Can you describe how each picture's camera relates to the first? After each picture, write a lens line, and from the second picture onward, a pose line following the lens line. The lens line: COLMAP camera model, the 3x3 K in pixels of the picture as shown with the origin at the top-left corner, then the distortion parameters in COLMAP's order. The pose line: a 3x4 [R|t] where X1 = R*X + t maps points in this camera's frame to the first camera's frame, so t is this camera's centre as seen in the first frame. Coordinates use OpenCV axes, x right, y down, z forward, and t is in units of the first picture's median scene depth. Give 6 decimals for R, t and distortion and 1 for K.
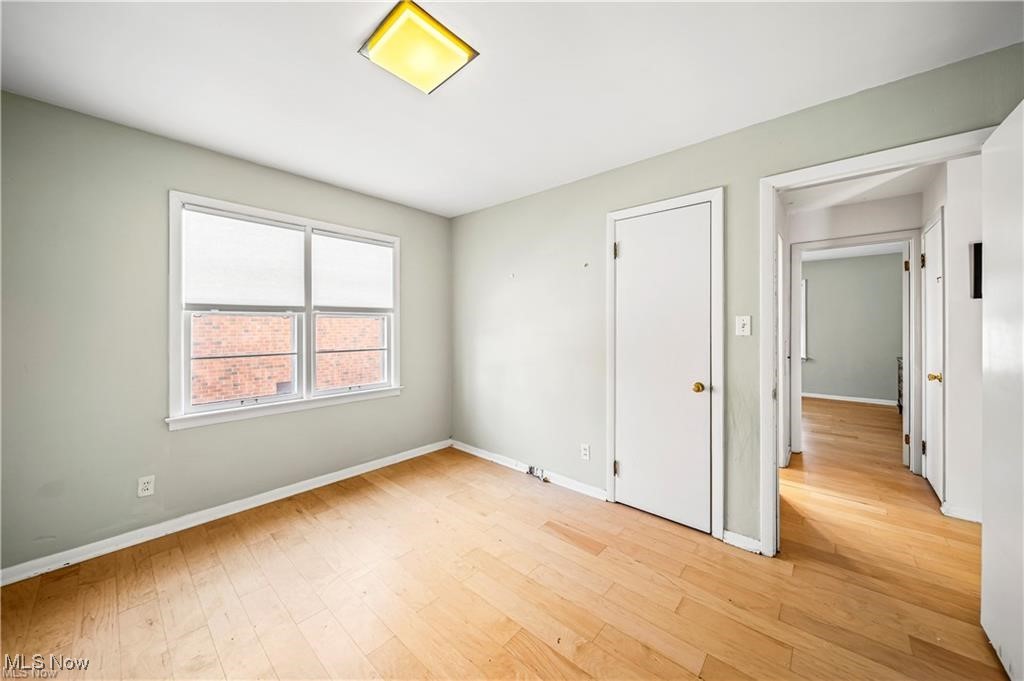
lens RADIAL K [[356.0, 0, 511.6], [0, 356.0, 330.8], [0, 0, 1]] dist [-0.003084, -0.000604]
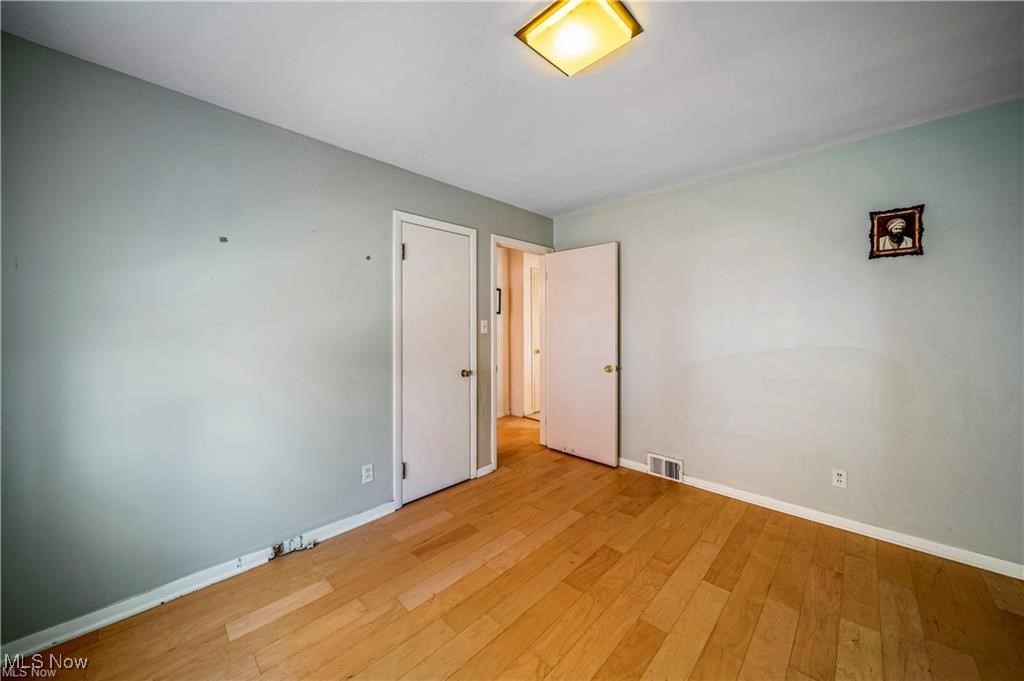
lens RADIAL K [[356.0, 0, 511.6], [0, 356.0, 331.2], [0, 0, 1]] dist [-0.003084, -0.000604]
pose [[0.056961, -0.012643, 0.998296, -0.789598], [0.019930, 0.999735, 0.011524, -0.010381], [-0.998177, 0.019240, 0.057198, 0.743112]]
